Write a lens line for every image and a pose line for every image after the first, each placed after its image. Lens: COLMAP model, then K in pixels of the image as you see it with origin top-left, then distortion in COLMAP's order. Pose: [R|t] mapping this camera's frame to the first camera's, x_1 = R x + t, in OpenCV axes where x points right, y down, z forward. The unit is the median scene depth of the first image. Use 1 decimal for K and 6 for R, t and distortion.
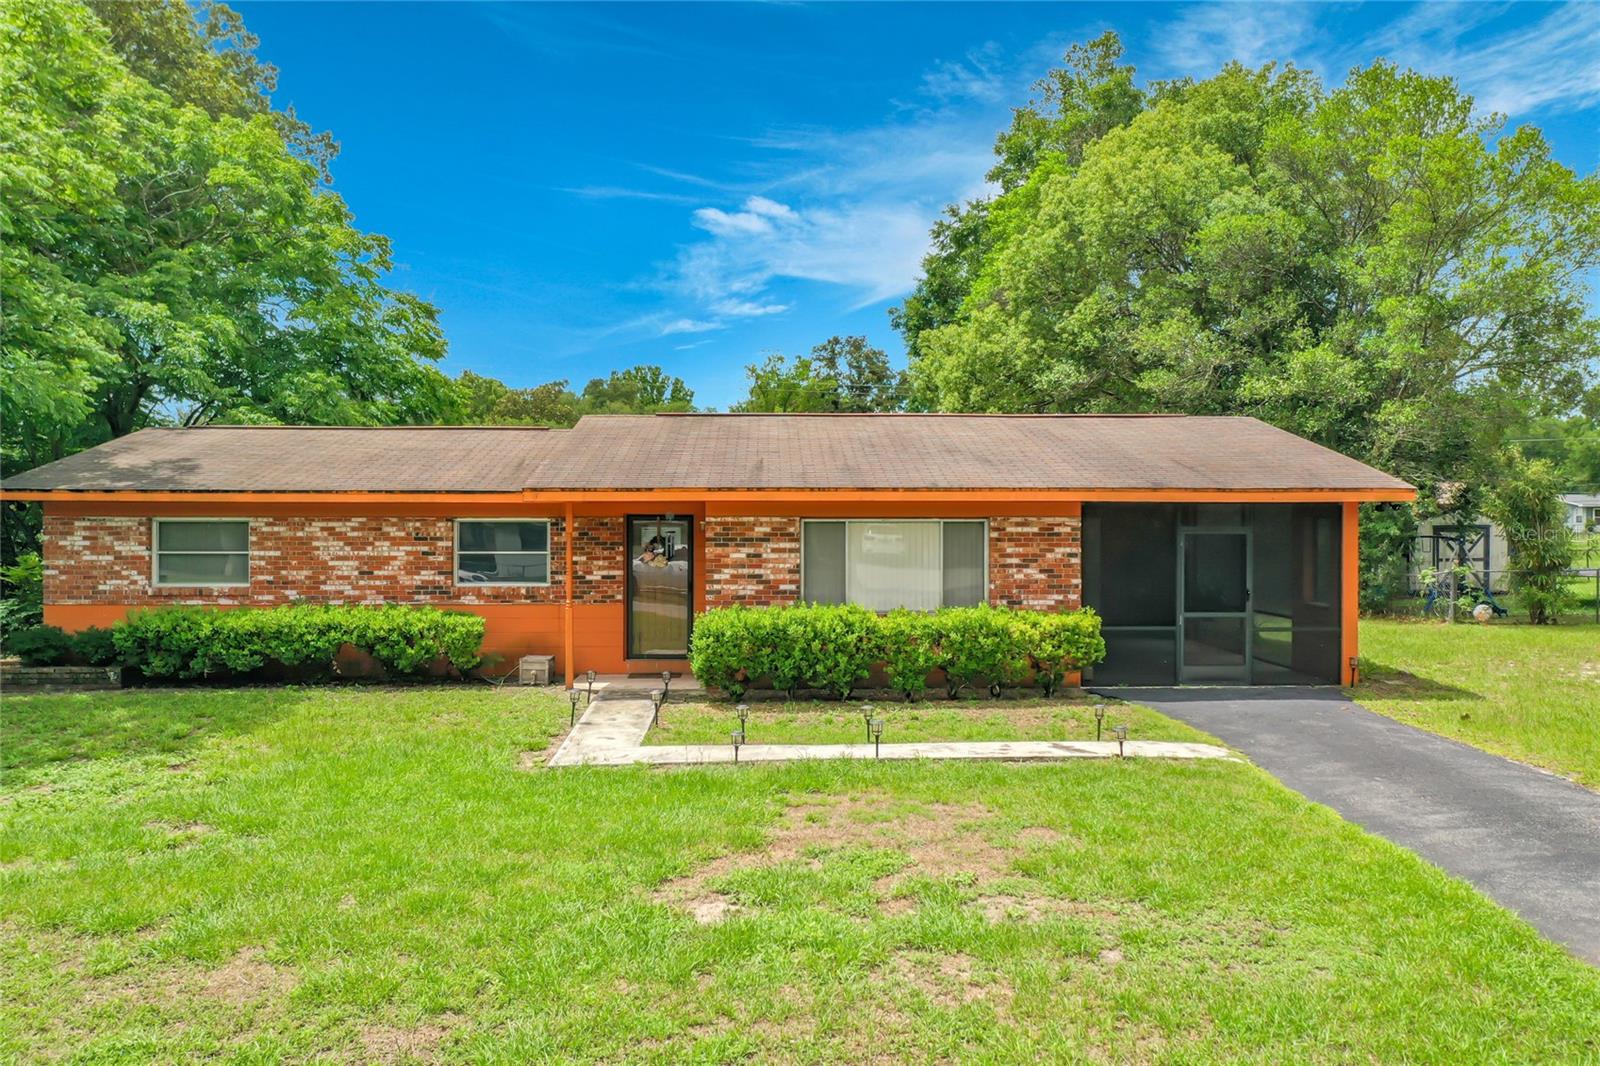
lens RADIAL K [[1355.4, 0, 800.0], [0, 1355.4, 533.0], [0, 0, 1]] dist [0.009288, -0.004114]
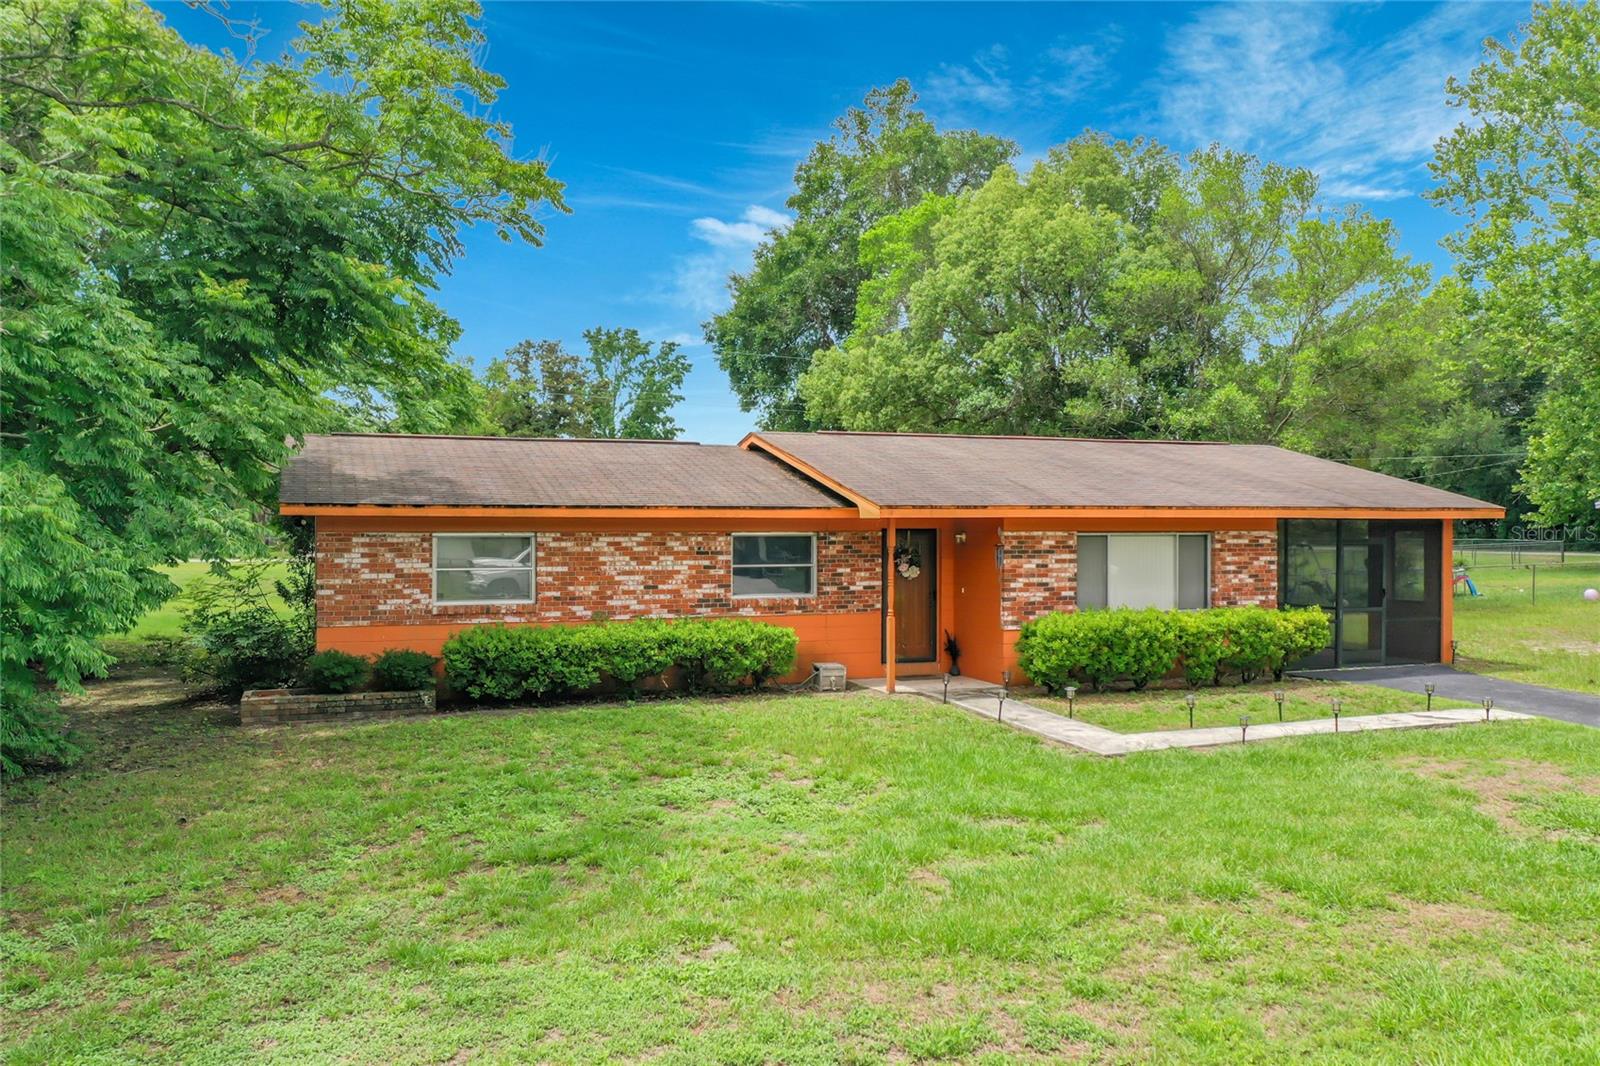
lens RADIAL K [[1355.4, 0, 800.0], [0, 1355.4, 533.0], [0, 0, 1]] dist [0.009288, -0.004114]
pose [[0.938097, -0.002955, 0.346360, -0.567859], [0.004422, 0.999984, -0.003444, -0.007024], [-0.346345, 0.004762, 0.938095, 0.015894]]
